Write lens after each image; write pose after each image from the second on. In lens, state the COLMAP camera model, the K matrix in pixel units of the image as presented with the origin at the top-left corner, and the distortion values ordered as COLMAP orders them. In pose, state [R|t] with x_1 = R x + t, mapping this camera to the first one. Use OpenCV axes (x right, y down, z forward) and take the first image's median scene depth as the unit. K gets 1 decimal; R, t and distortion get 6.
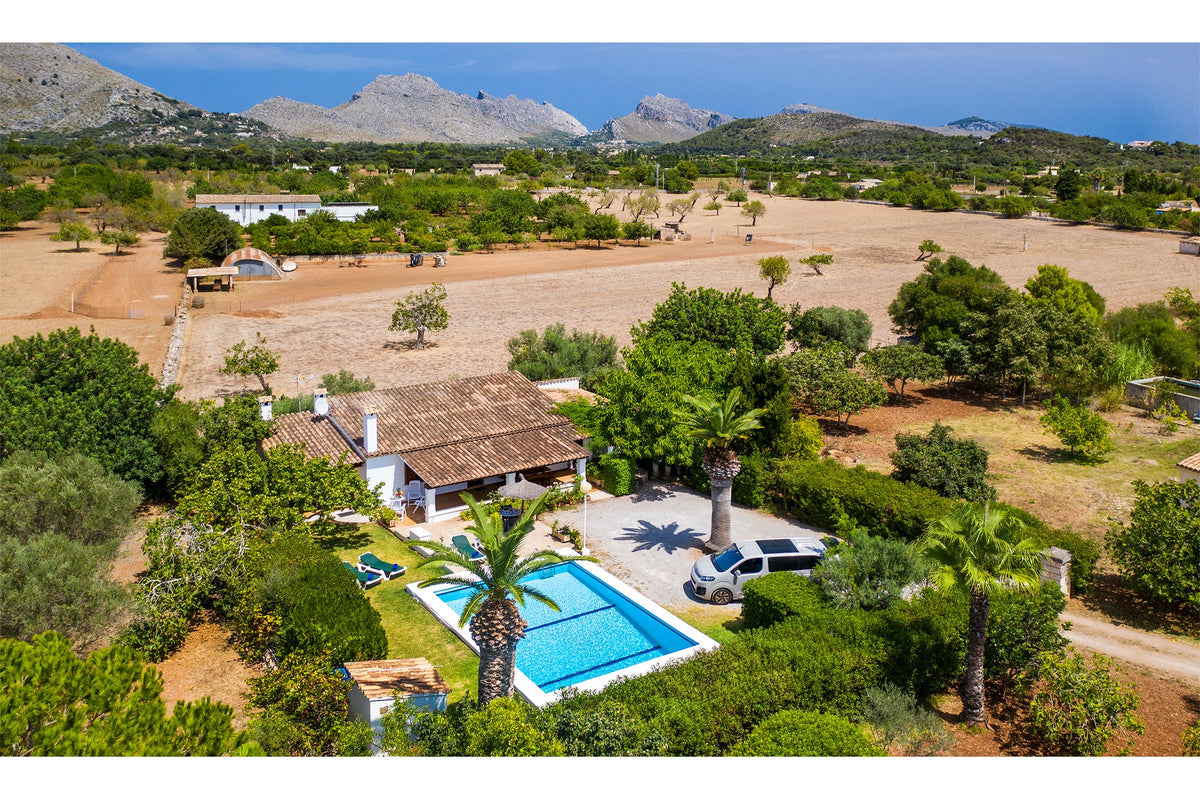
lens RADIAL K [[1050.6, 0, 600.0], [0, 1050.6, 400.0], [0, 0, 1]] dist [-0.006573, -0.003471]
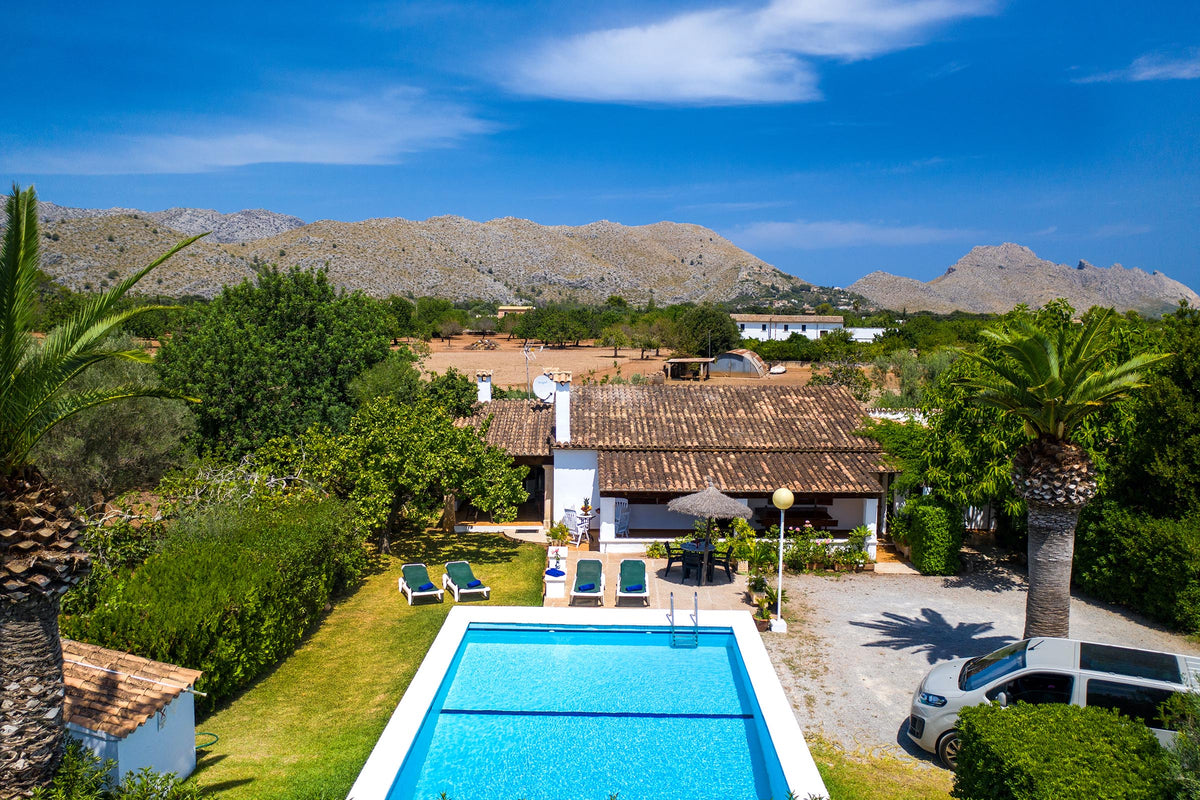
lens RADIAL K [[1050.6, 0, 600.0], [0, 1050.6, 400.0], [0, 0, 1]] dist [-0.006573, -0.003471]
pose [[0.854996, 0.093146, -0.510202, 0.145739], [-0.173307, 0.978503, -0.111784, 0.093217], [0.488822, 0.183996, 0.852759, 0.421915]]
